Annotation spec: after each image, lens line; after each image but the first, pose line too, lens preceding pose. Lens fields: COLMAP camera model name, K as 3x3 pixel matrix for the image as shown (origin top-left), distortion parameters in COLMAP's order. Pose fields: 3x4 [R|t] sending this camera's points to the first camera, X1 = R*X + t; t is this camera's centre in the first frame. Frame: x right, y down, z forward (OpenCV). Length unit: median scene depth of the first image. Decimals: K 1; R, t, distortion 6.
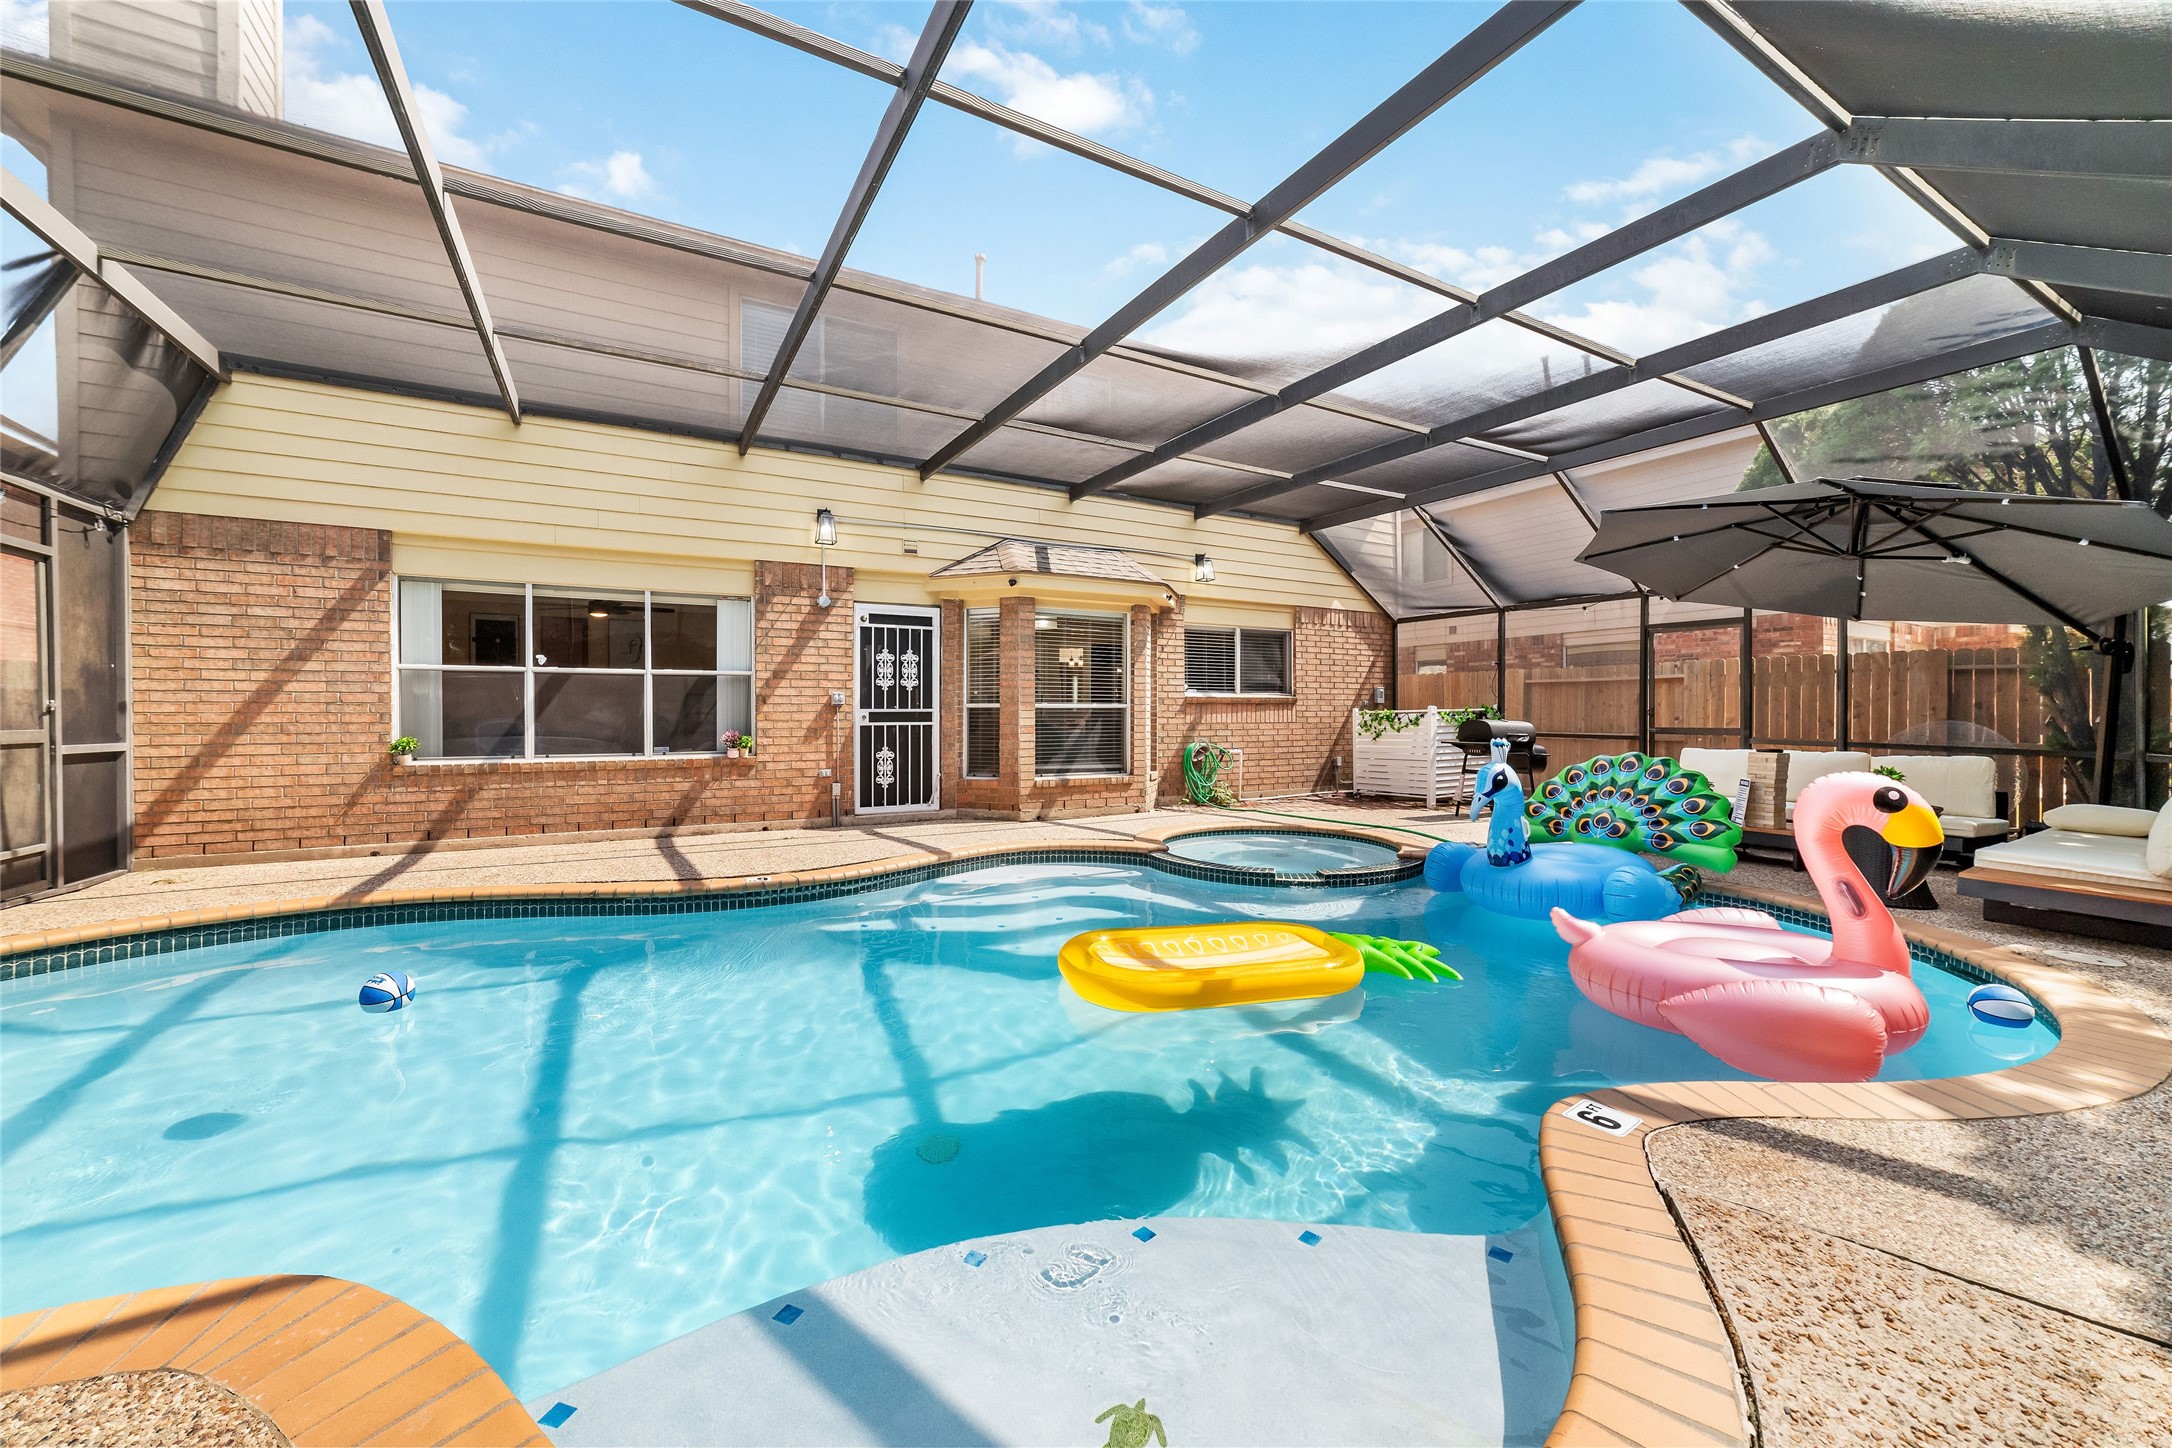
lens RADIAL K [[833.2, 0, 1072.8], [0, 833.2, 716.5], [0, 0, 1]] dist [-0.000466, 0.000553]
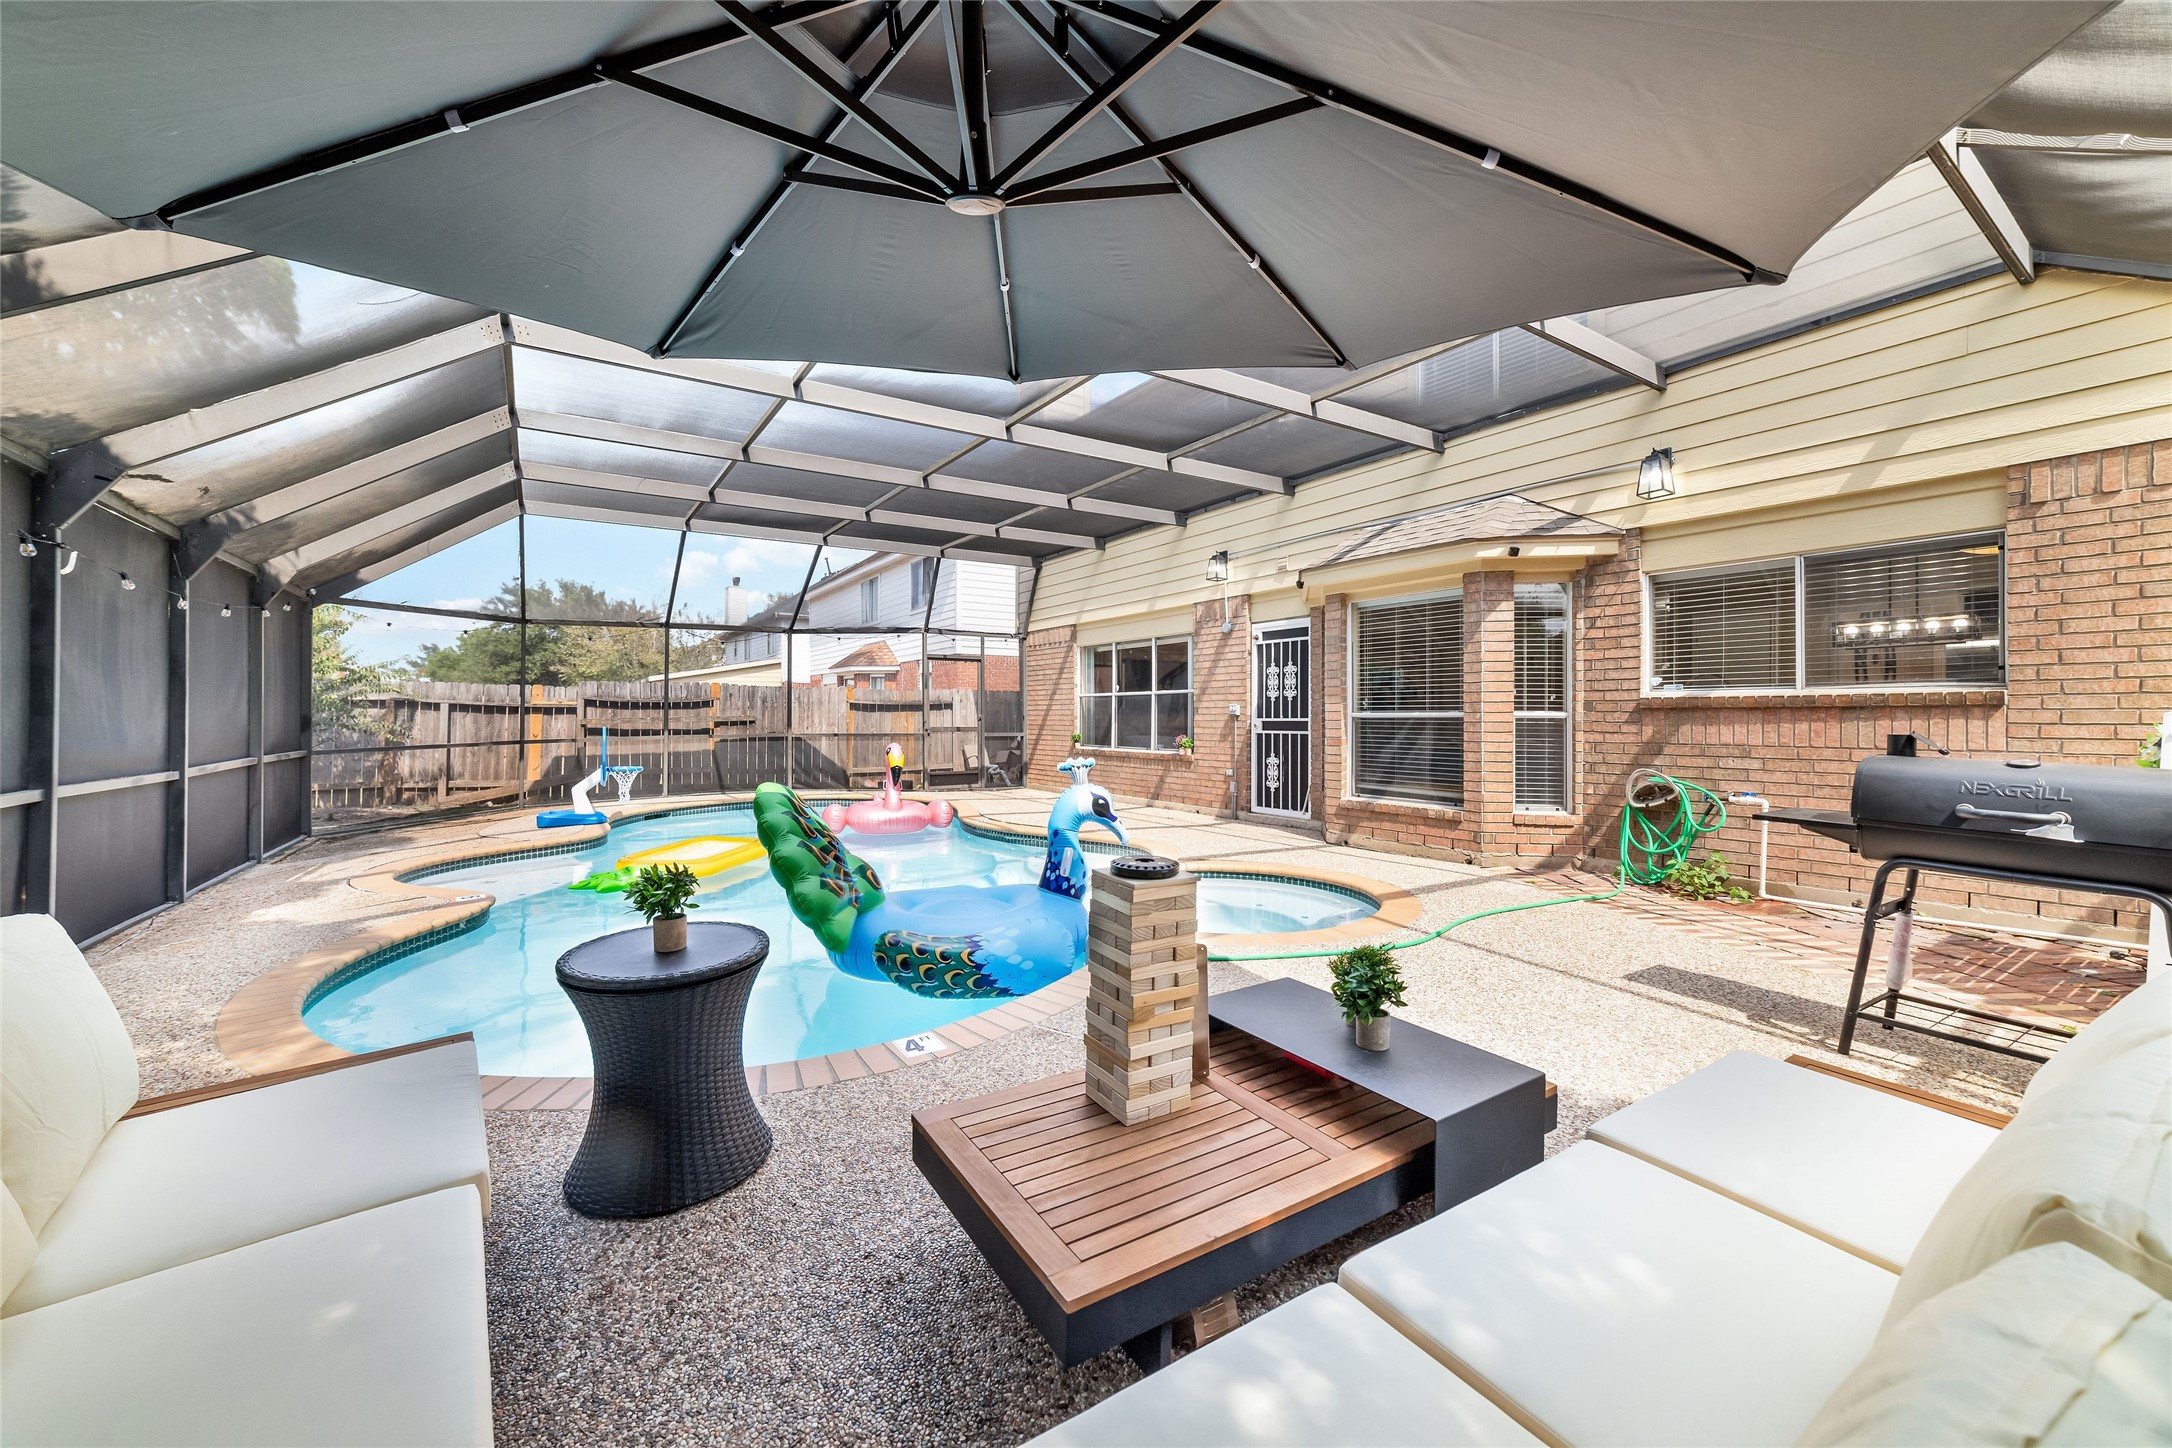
lens RADIAL K [[833.2, 0, 1095.0], [0, 833.2, 718.6], [0, 0, 1]] dist [-0.000466, 0.000553]
pose [[0.097605, 0.000772, -0.995225, 0.822270], [-0.009190, 0.999958, -0.000126, -0.006285], [0.995183, 0.009158, 0.097608, 0.661081]]
